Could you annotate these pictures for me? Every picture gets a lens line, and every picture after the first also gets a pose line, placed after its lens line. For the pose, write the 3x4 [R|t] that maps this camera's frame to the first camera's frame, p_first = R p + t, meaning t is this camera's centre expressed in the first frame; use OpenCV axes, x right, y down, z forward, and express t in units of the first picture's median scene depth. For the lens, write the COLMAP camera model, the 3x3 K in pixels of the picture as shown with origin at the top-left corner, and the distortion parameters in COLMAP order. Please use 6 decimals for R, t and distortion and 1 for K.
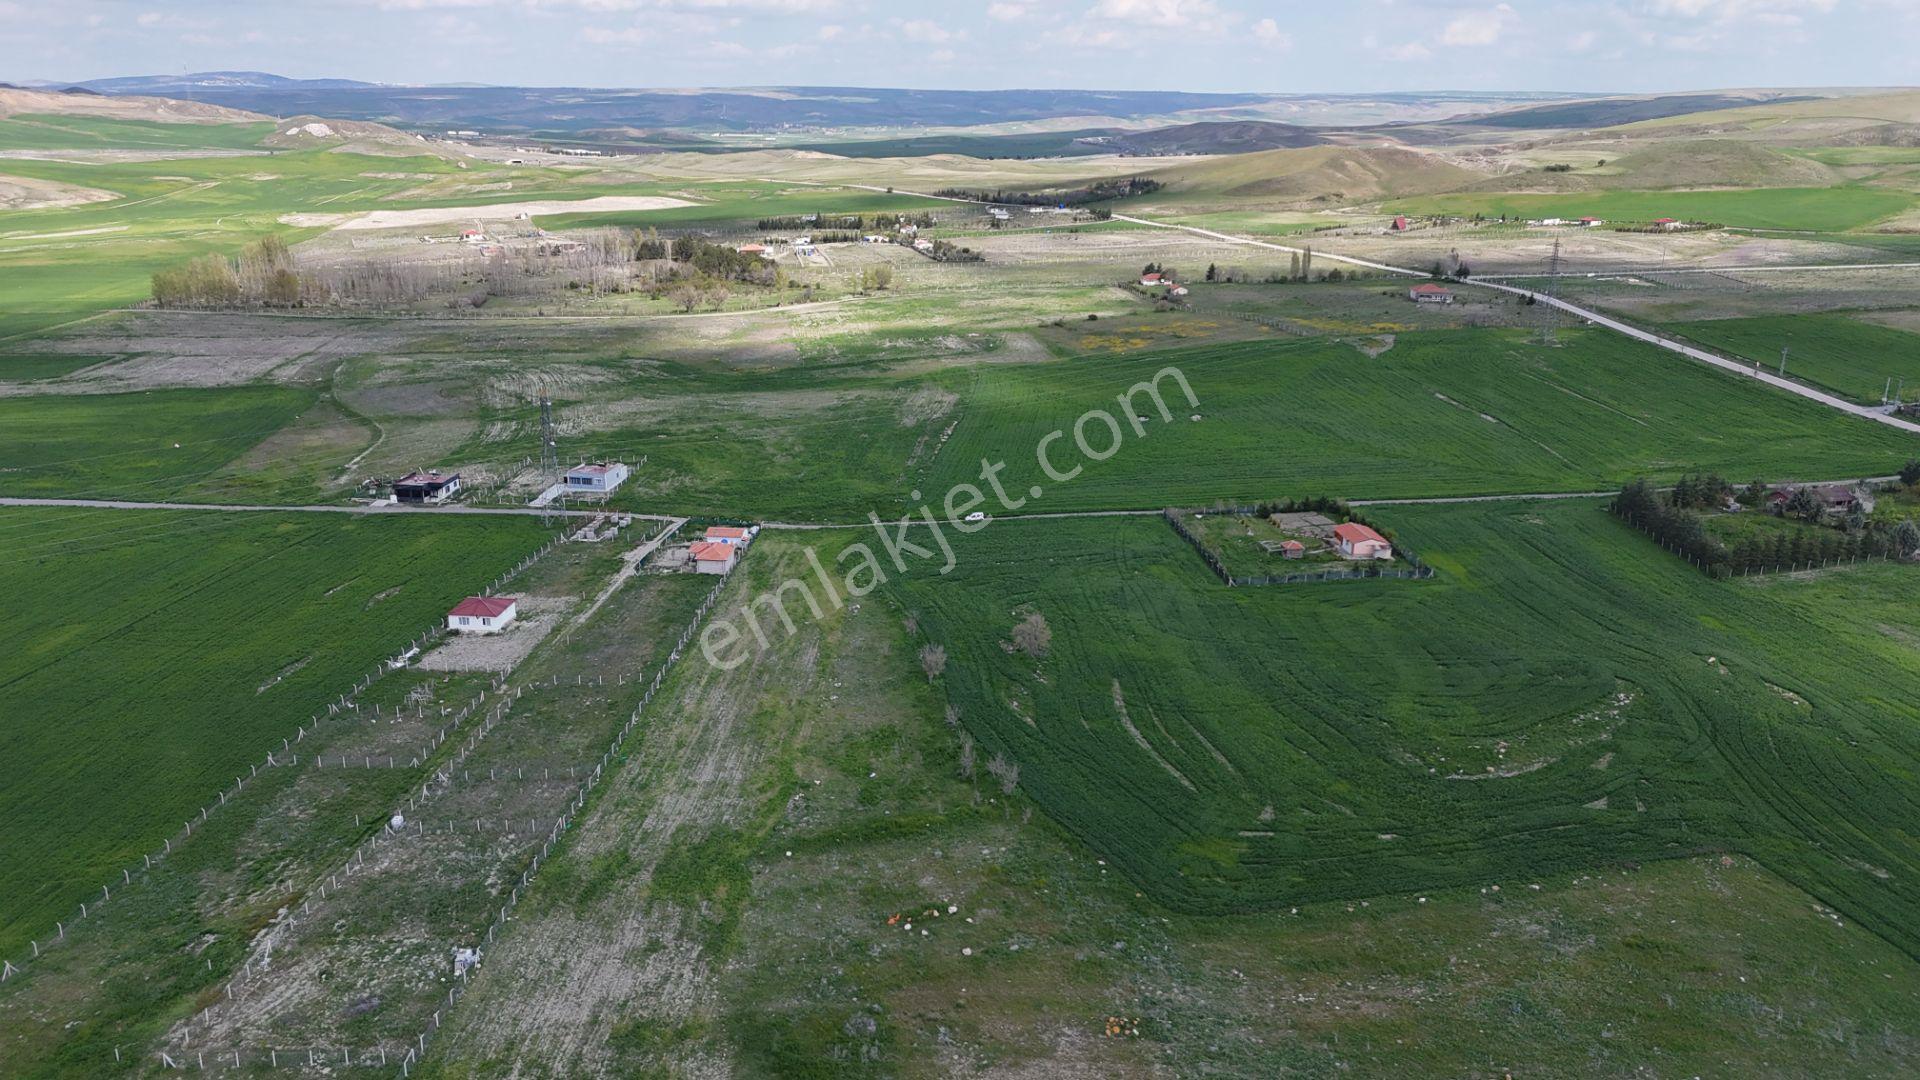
lens RADIAL K [[1415.1, 0, 955.4], [0, 1415.1, 544.3], [0, 0, 1]] dist [0.079756, -0.077772]
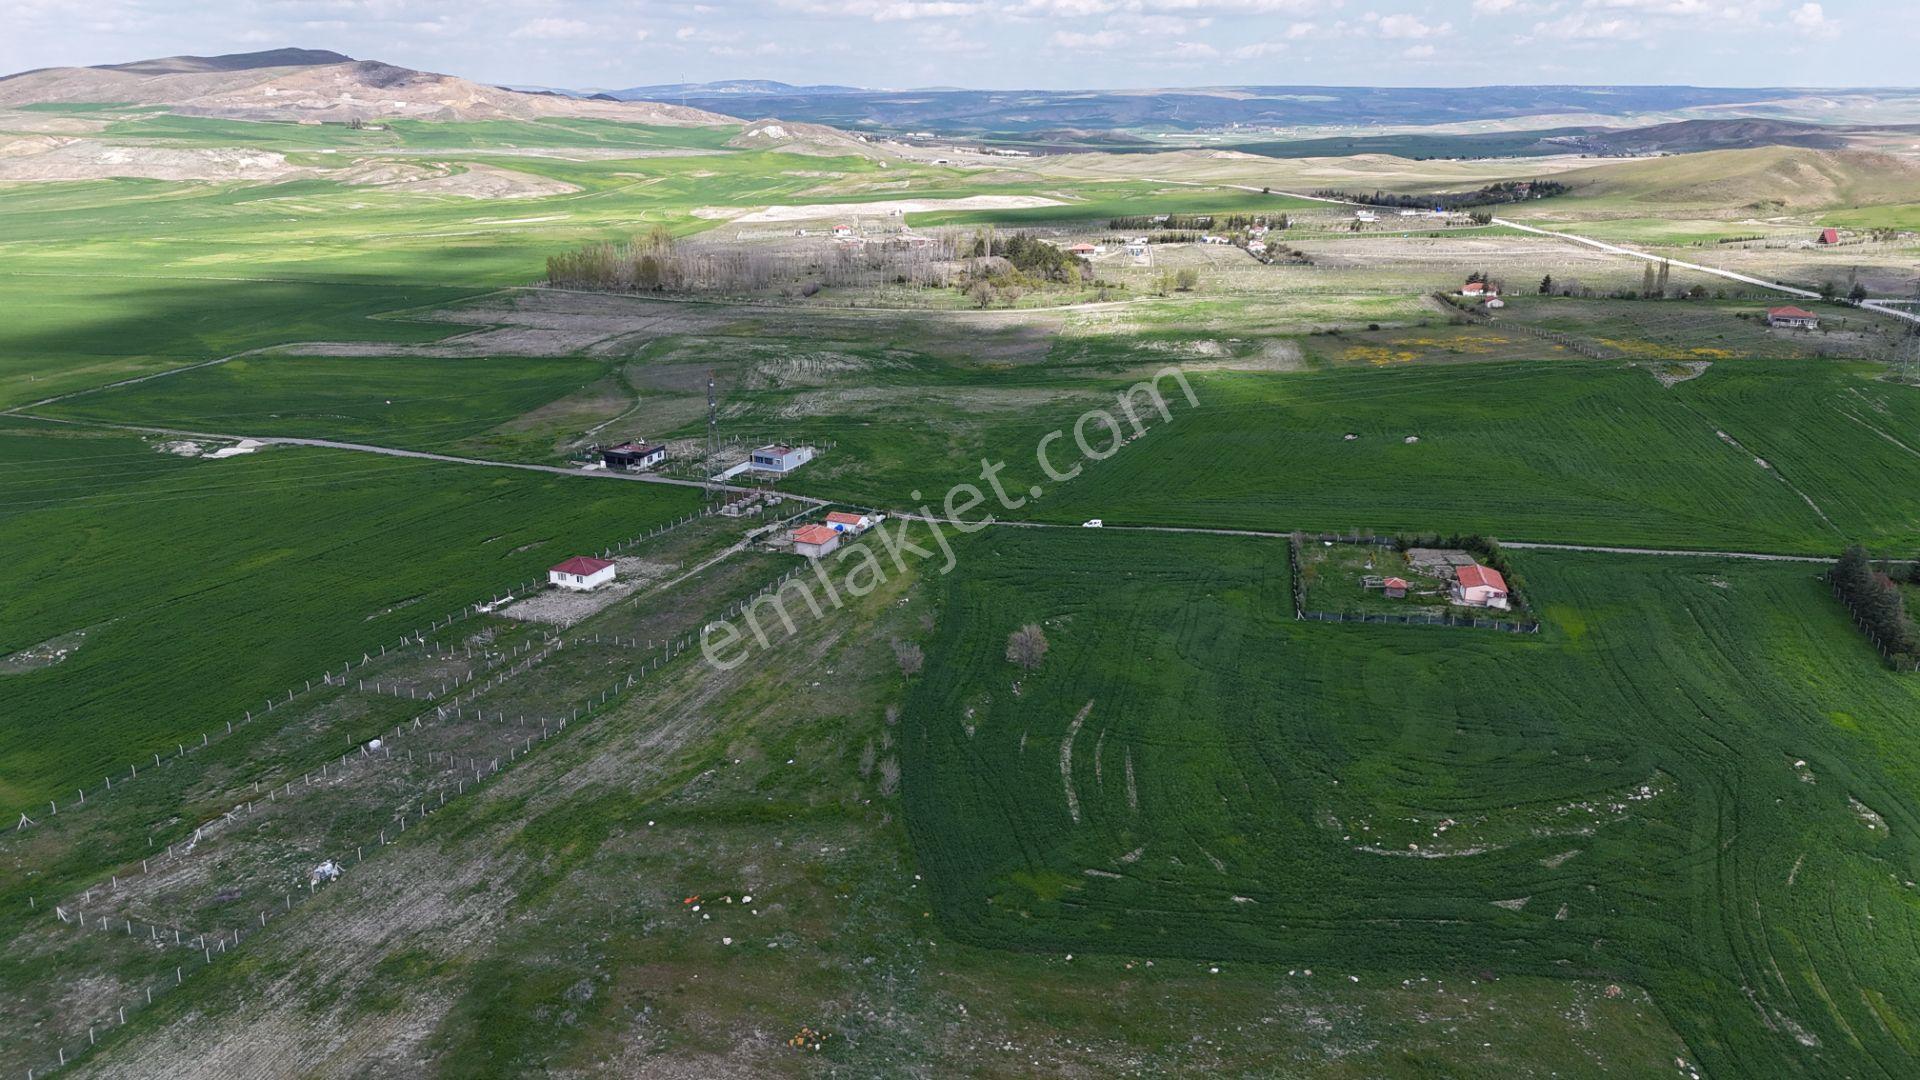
lens RADIAL K [[1415.1, 0, 957.3], [0, 1415.1, 549.5], [0, 0, 1]] dist [0.079756, -0.077772]
pose [[0.951997, 0.089845, -0.292627, 0.233718], [-0.089050, 0.995898, 0.016065, -0.010204], [0.292870, 0.010764, 0.956092, 0.046127]]
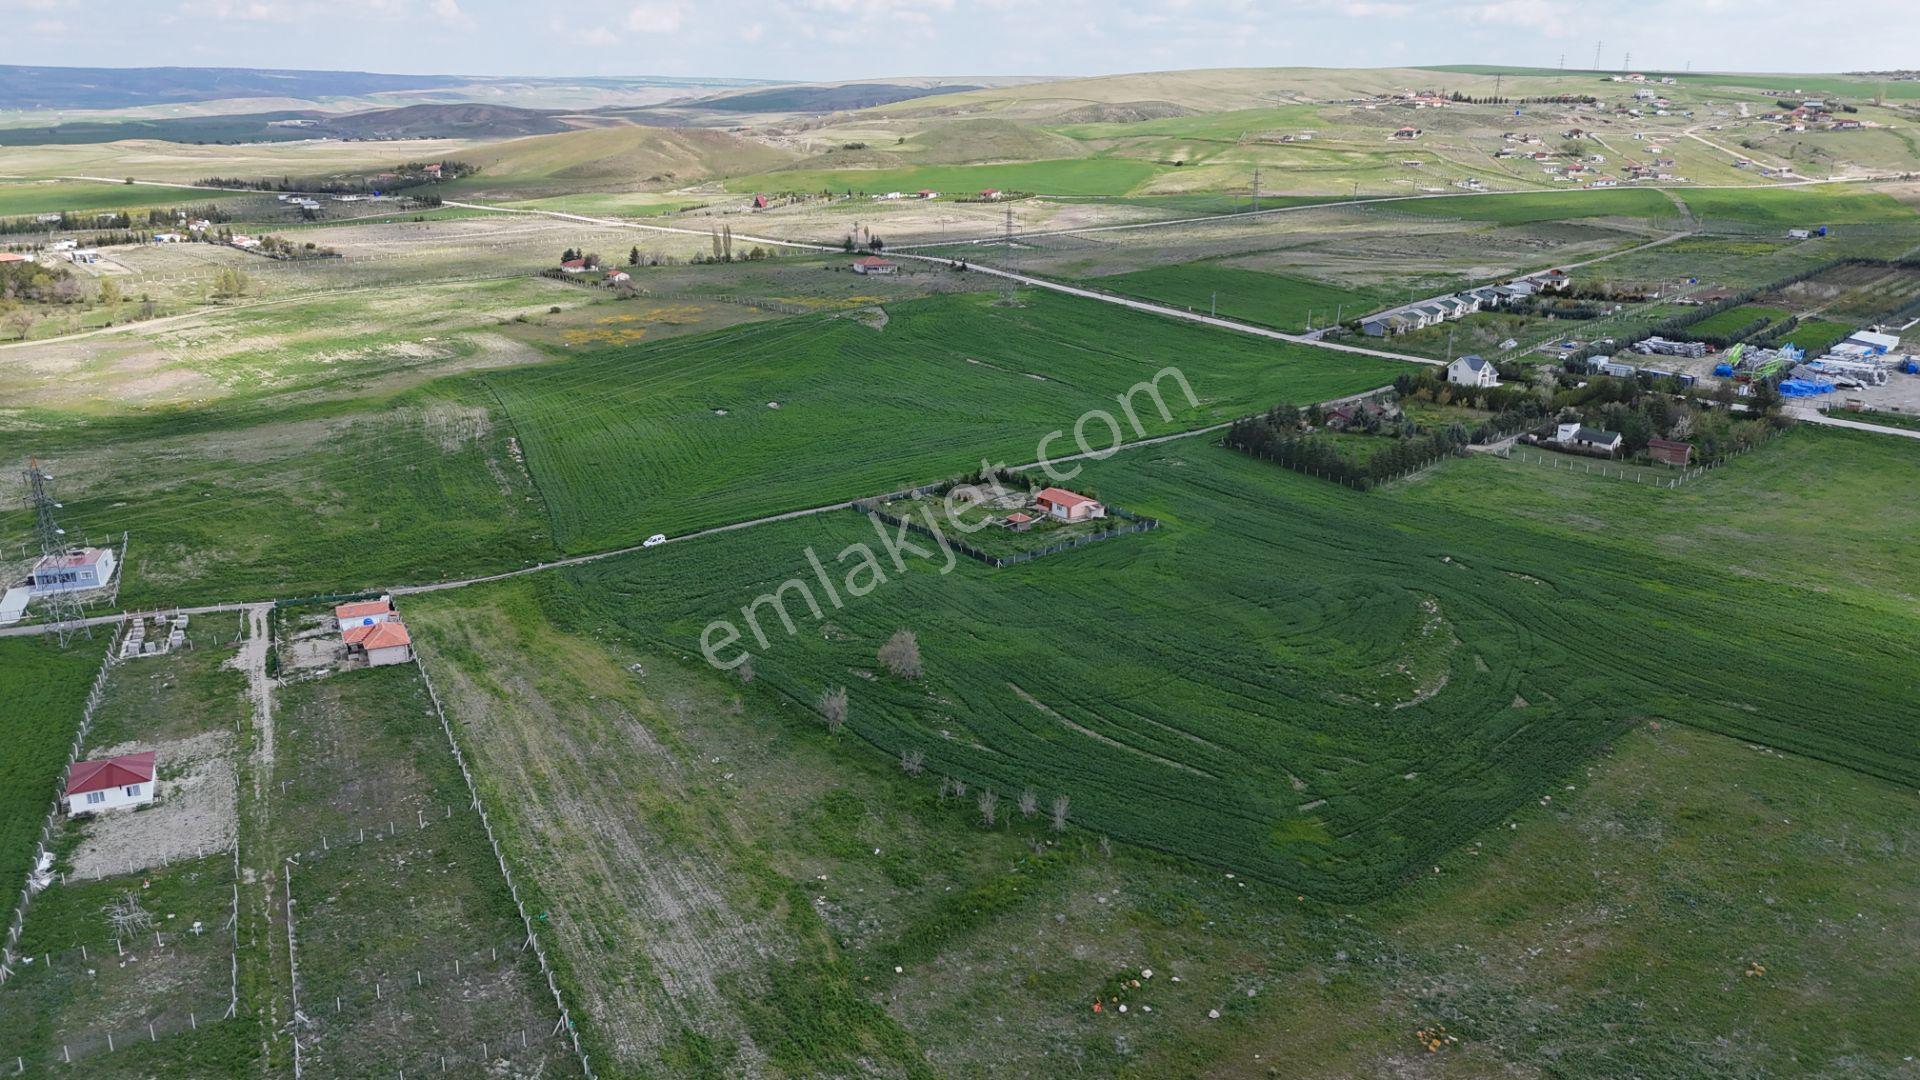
lens RADIAL K [[1415.1, 0, 953.6], [0, 1415.1, 551.2], [0, 0, 1]] dist [0.079756, -0.077772]
pose [[0.862401, -0.158155, 0.480885, -0.273814], [0.151529, 0.987038, 0.052875, -0.034836], [-0.483014, 0.027268, 0.875188, 0.164281]]
